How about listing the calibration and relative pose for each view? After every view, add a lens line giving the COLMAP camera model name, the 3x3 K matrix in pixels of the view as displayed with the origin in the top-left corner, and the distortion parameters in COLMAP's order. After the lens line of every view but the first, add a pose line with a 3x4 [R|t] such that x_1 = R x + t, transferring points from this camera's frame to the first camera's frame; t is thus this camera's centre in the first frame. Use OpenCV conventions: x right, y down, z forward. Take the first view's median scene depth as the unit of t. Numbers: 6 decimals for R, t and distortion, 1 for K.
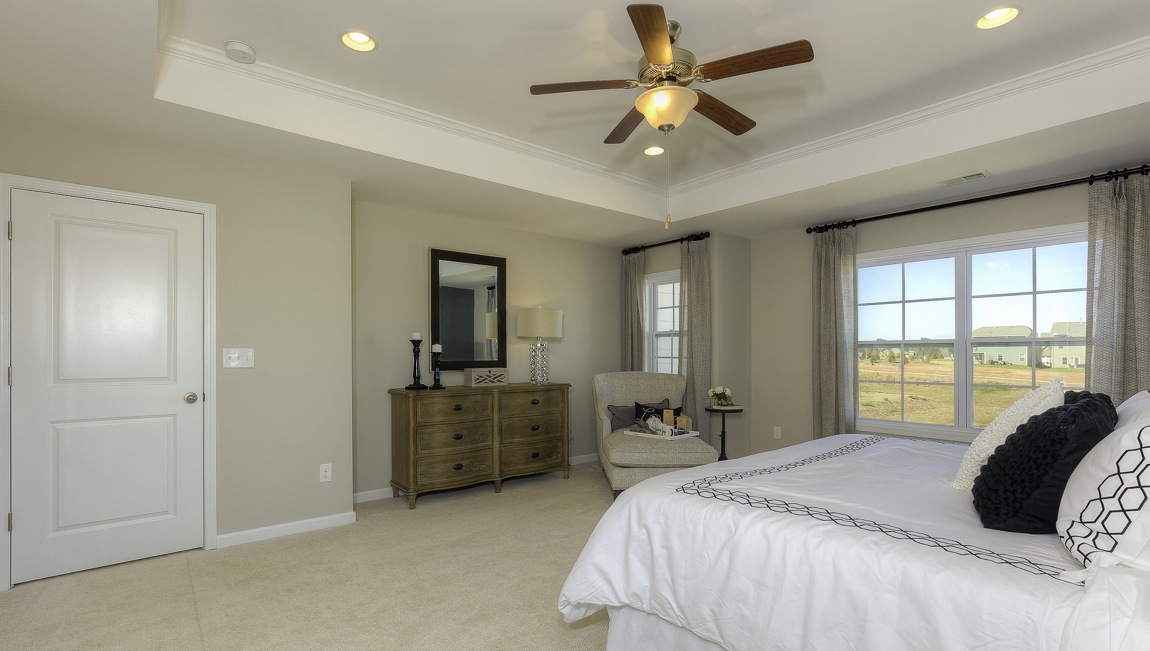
lens RADIAL K [[516.5, 0, 581.0], [0, 516.5, 352.5], [0, 0, 1]] dist [-0.012470, 0.000558]
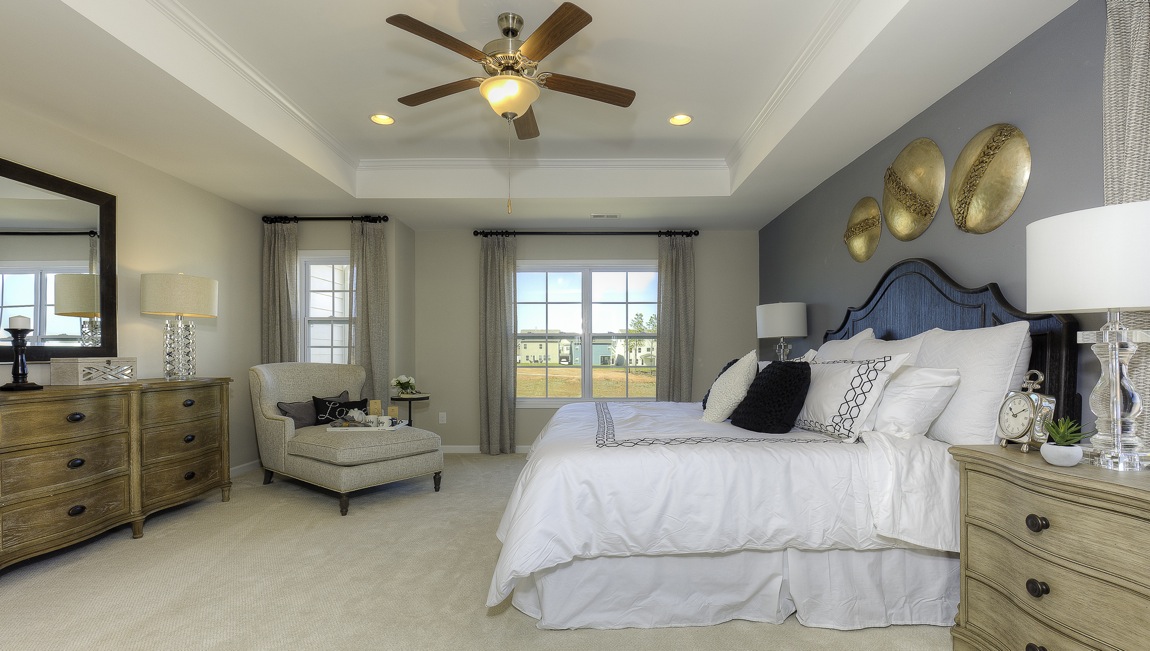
lens RADIAL K [[516.5, 0, 581.0], [0, 516.5, 352.5], [0, 0, 1]] dist [-0.012470, 0.000558]
pose [[0.653421, 0.001875, 0.756993, -0.285955], [-0.003953, 0.999992, 0.000935, 0.022016], [-0.756985, -0.003604, 0.653423, 0.110222]]
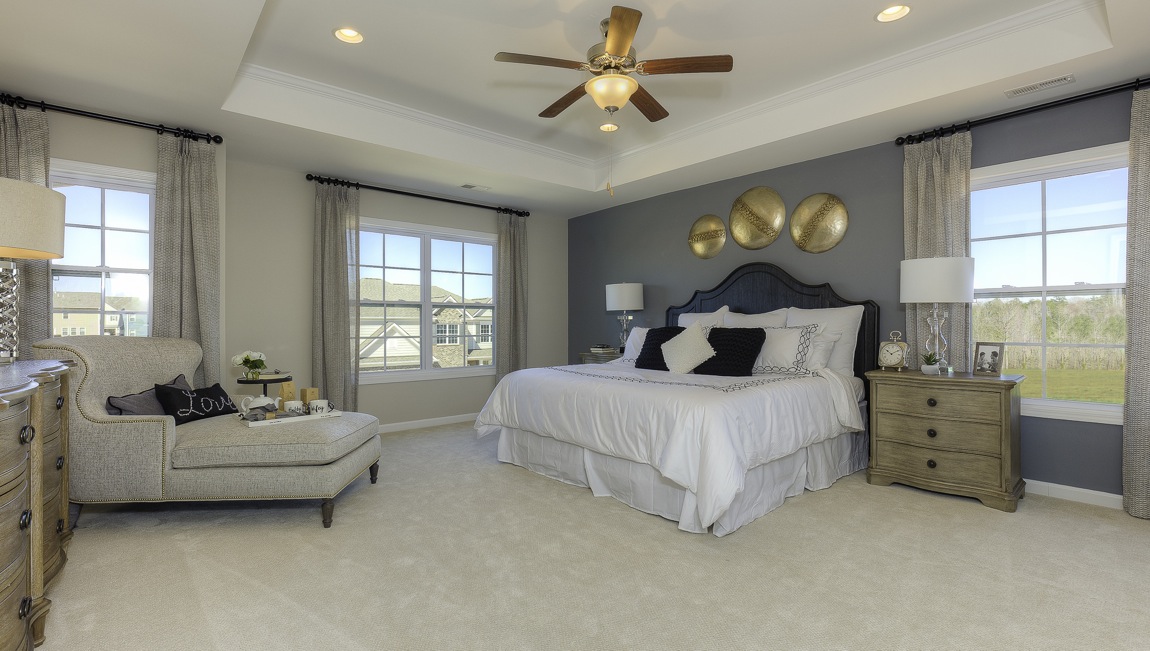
lens RADIAL K [[523.0, 0, 576.3], [0, 523.0, 314.0], [0, 0, 1]] dist [-0.013670, 0.000097]
pose [[-0.006553, 0.022002, 0.999736, -0.551445], [-0.005123, 0.999744, -0.022036, 0.029756], [-0.999965, -0.005266, -0.006439, 0.595142]]
